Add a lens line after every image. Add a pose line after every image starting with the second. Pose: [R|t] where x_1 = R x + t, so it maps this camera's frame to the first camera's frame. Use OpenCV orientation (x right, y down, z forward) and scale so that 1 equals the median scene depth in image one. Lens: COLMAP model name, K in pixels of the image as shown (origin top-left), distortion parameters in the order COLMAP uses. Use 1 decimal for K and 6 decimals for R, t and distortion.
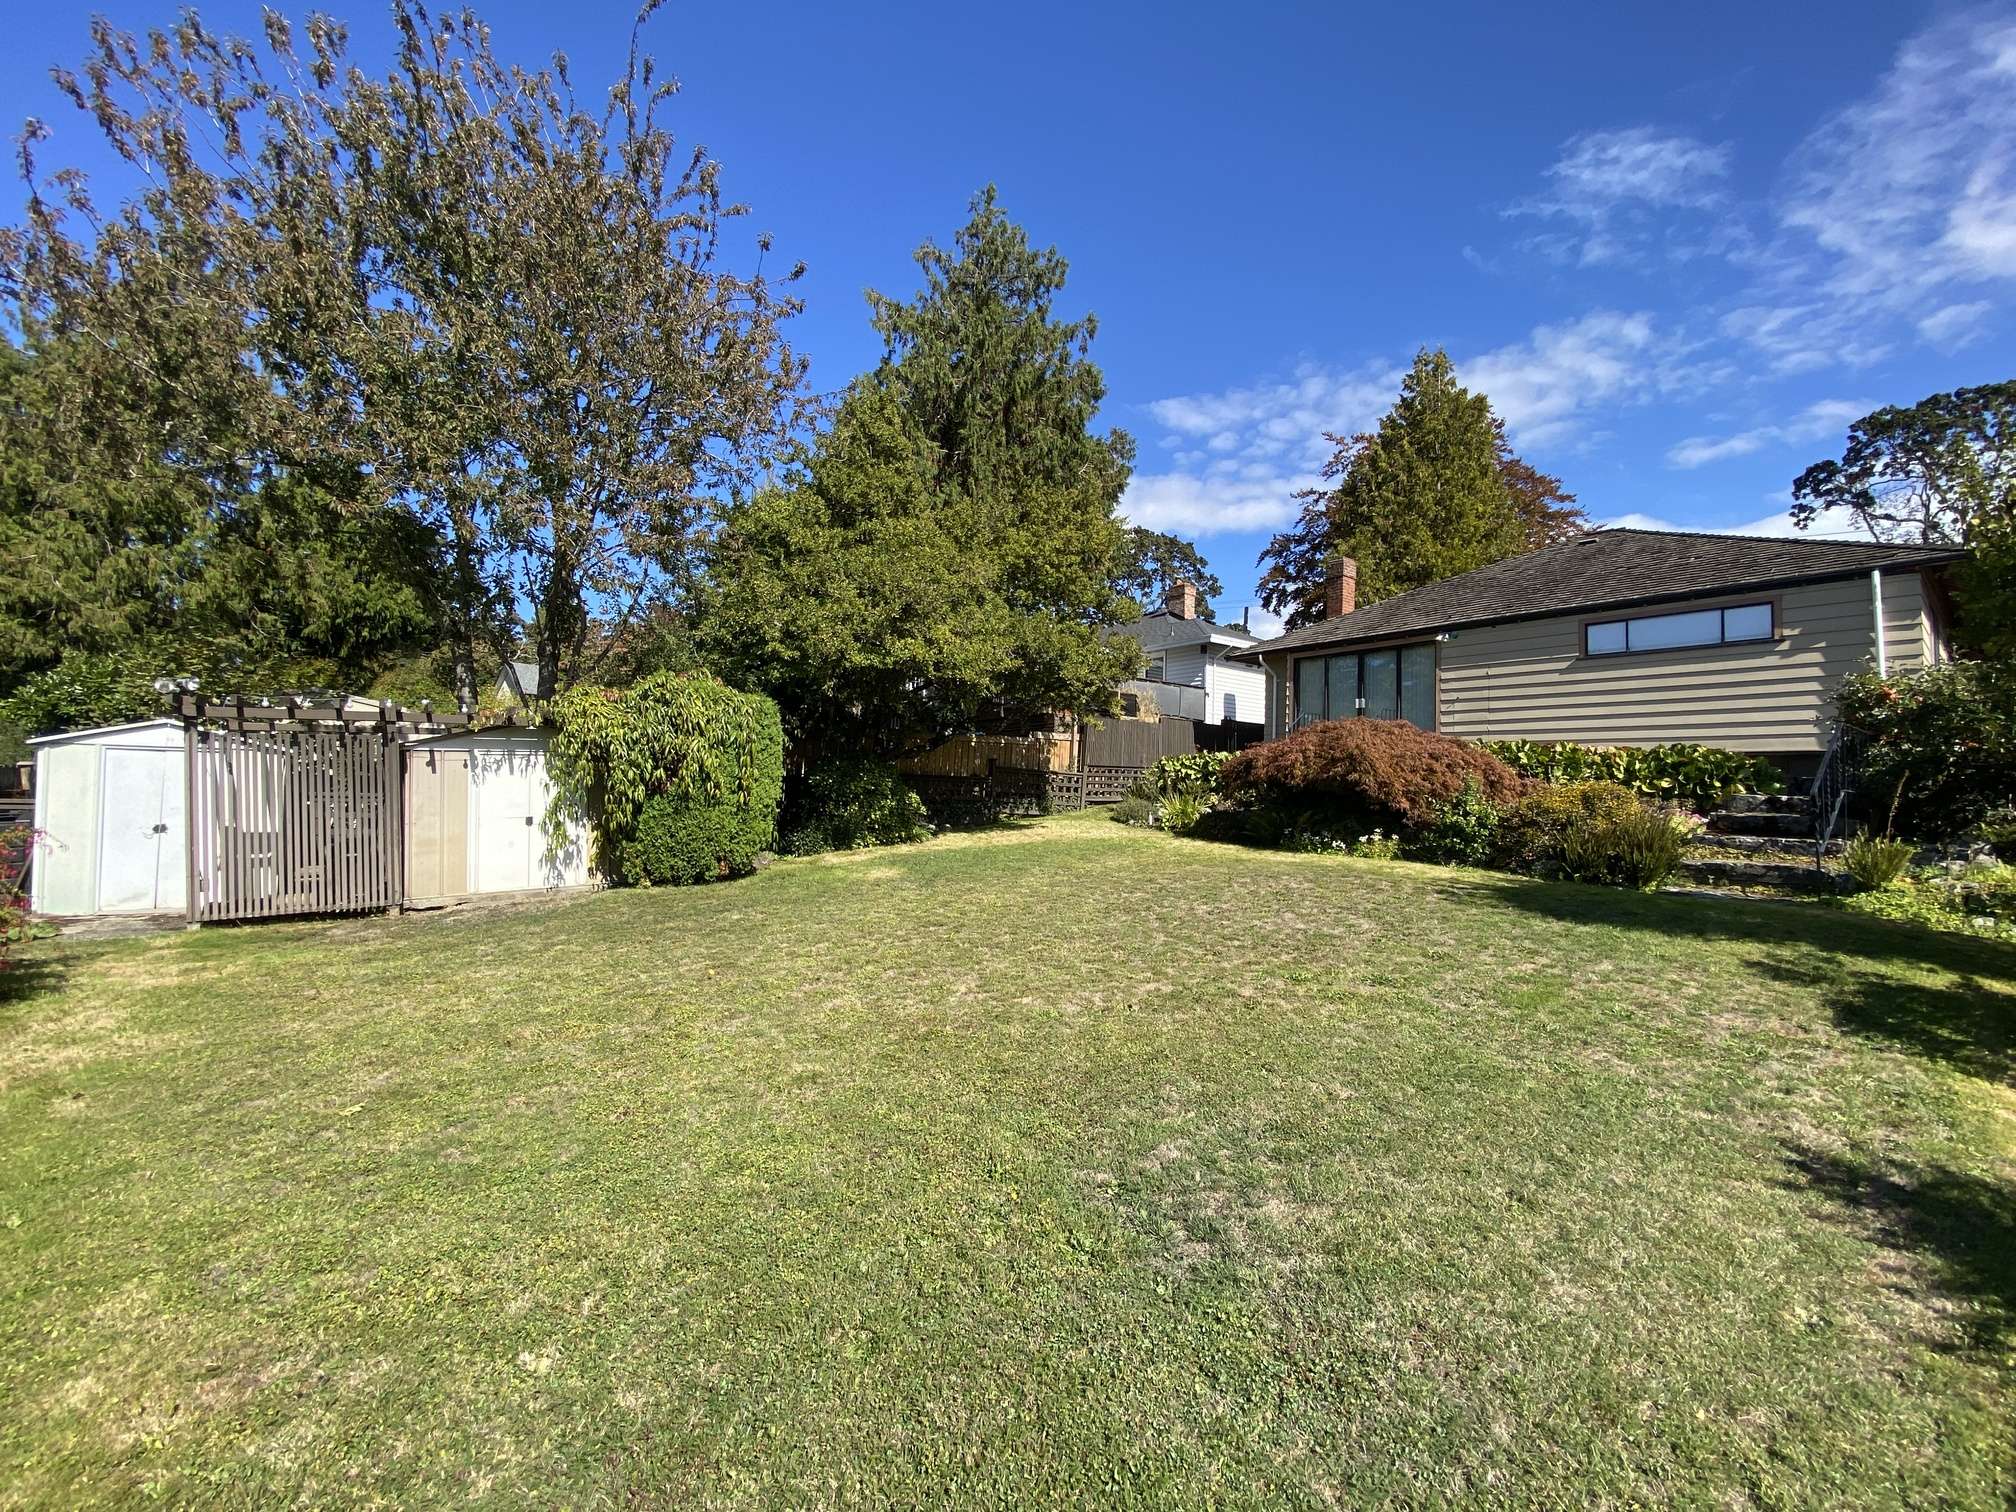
lens RADIAL K [[821.6, 0, 1004.5], [0, 821.6, 755.0], [0, 0, 1]] dist [0.020165, -0.021401]
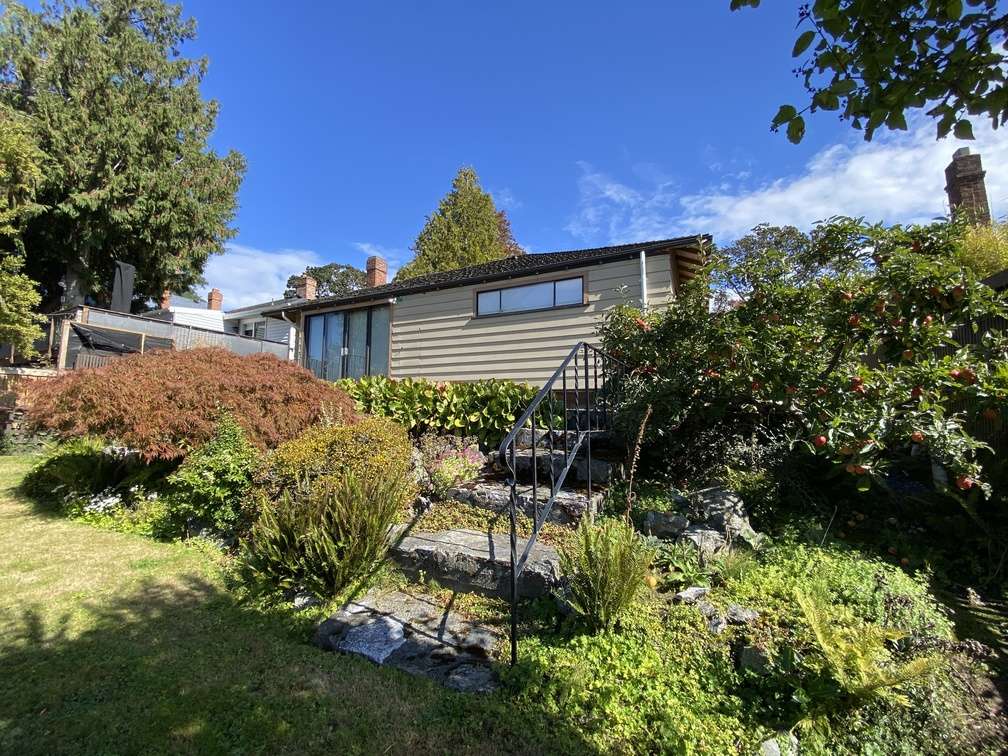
lens RADIAL K [[399.4, 0, 501.3], [0, 399.4, 380.3], [0, 0, 1]] dist [0.025956, -0.019568]
pose [[0.904680, 0.020260, 0.425610, 0.512288], [-0.003598, 0.999197, -0.039916, 0.006890], [-0.426076, 0.034580, 0.904026, 0.451496]]
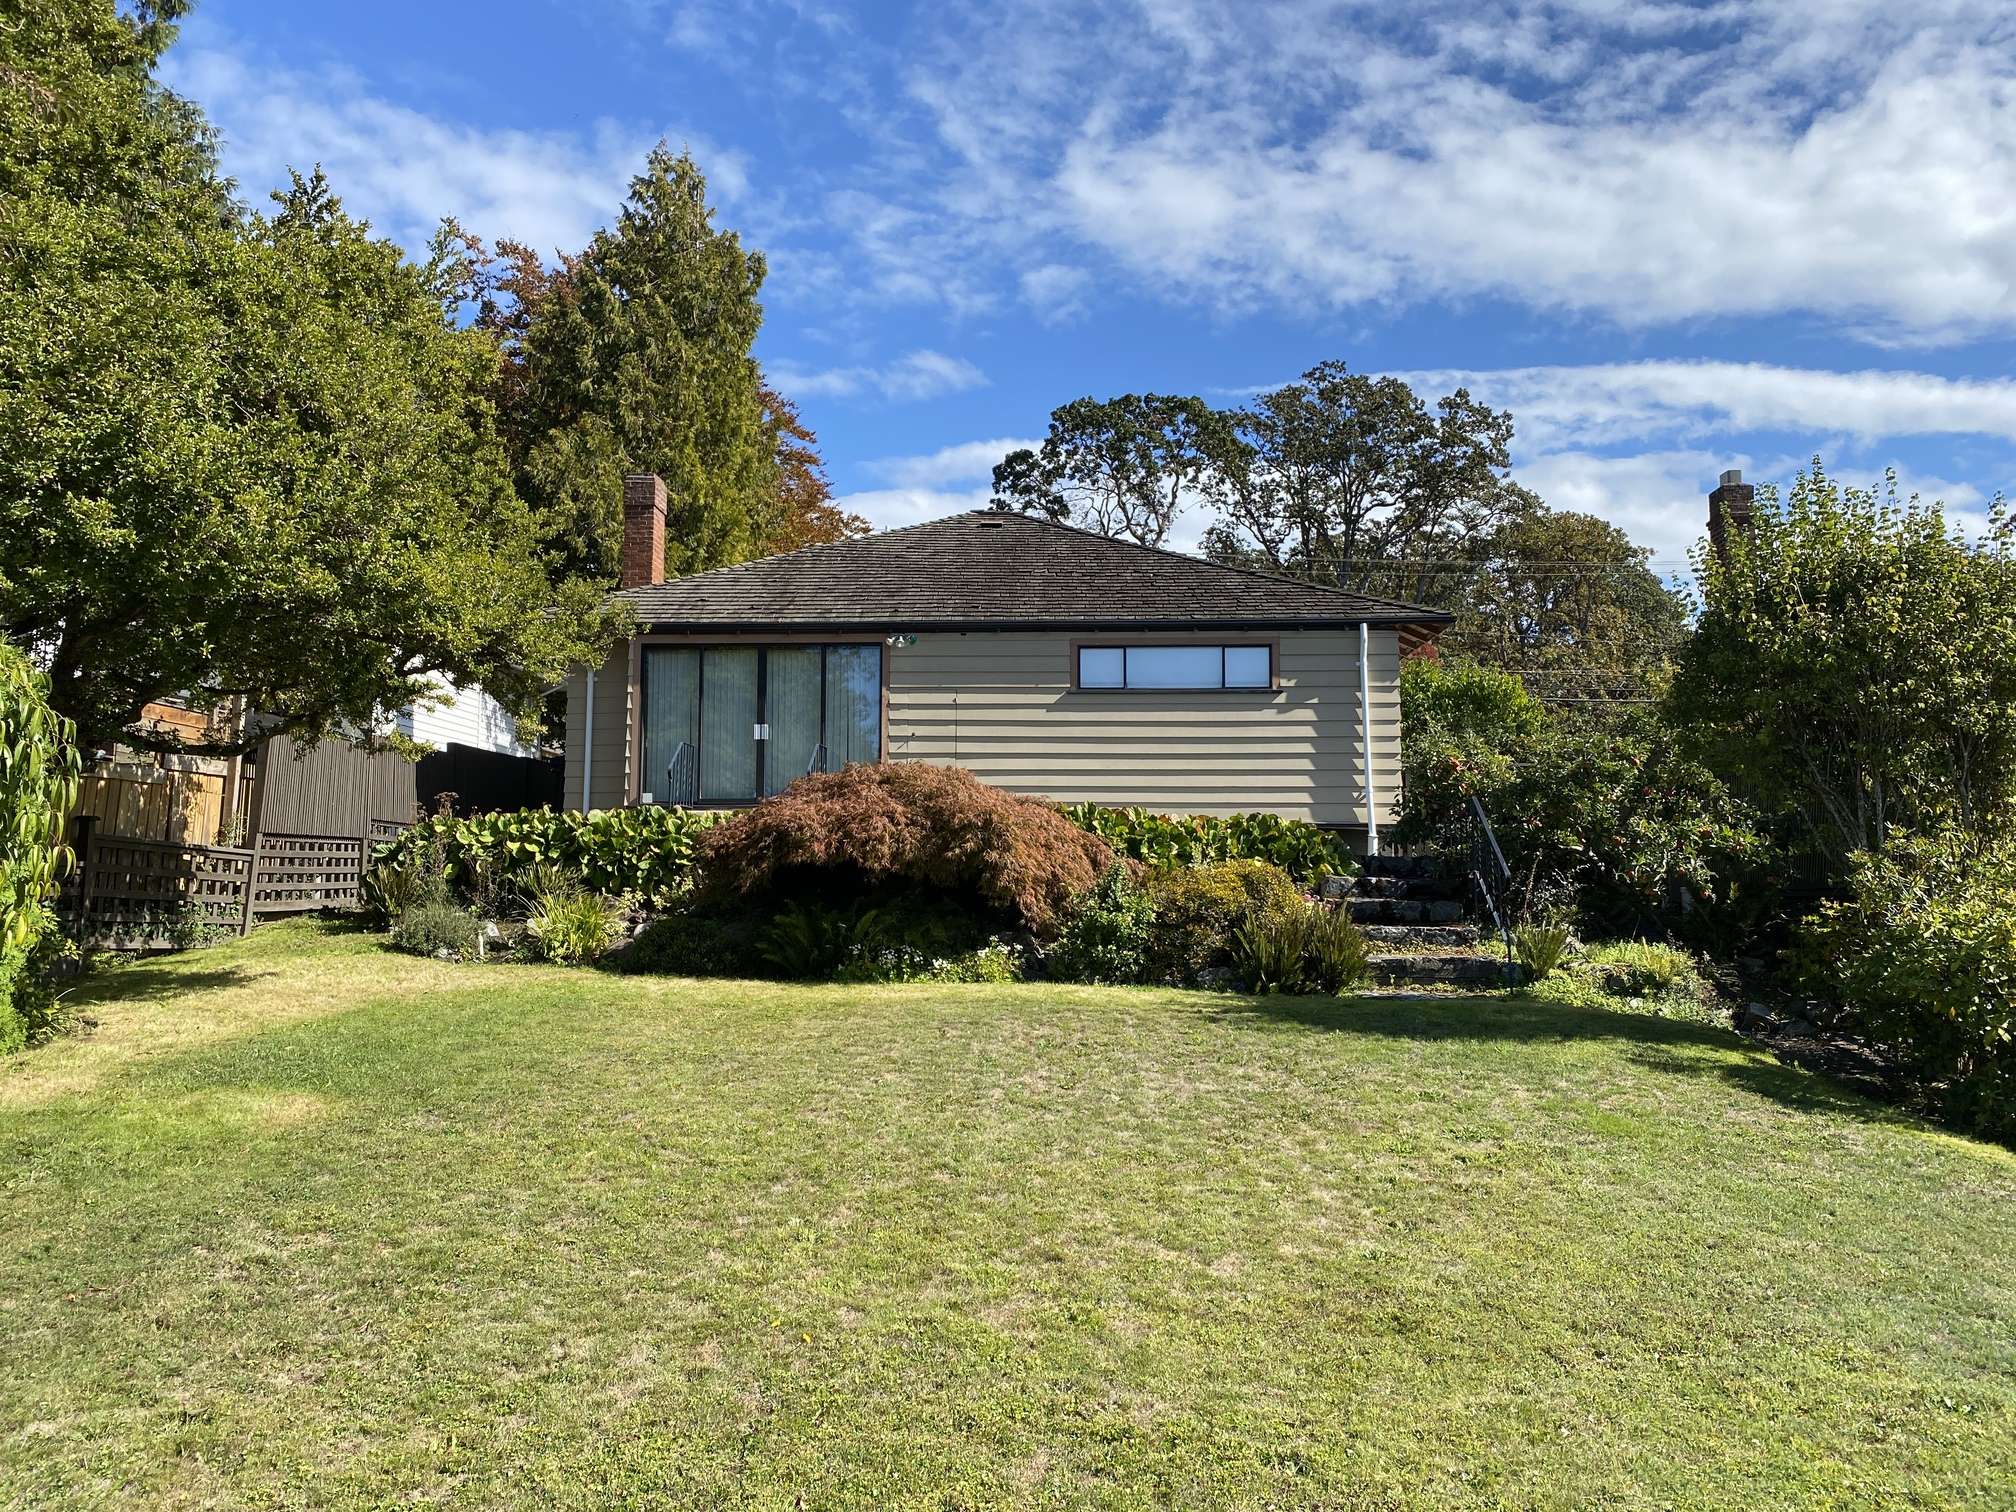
lens RADIAL K [[1542.2, 0, 1002.0], [0, 1542.2, 744.3], [0, 0, 1]] dist [0.098165, -0.001120]
pose [[0.648279, 0.050259, 0.759742, -0.411700], [-0.018772, 0.998571, -0.050040, -0.000819], [-0.761172, 0.018178, 0.648296, 0.176180]]
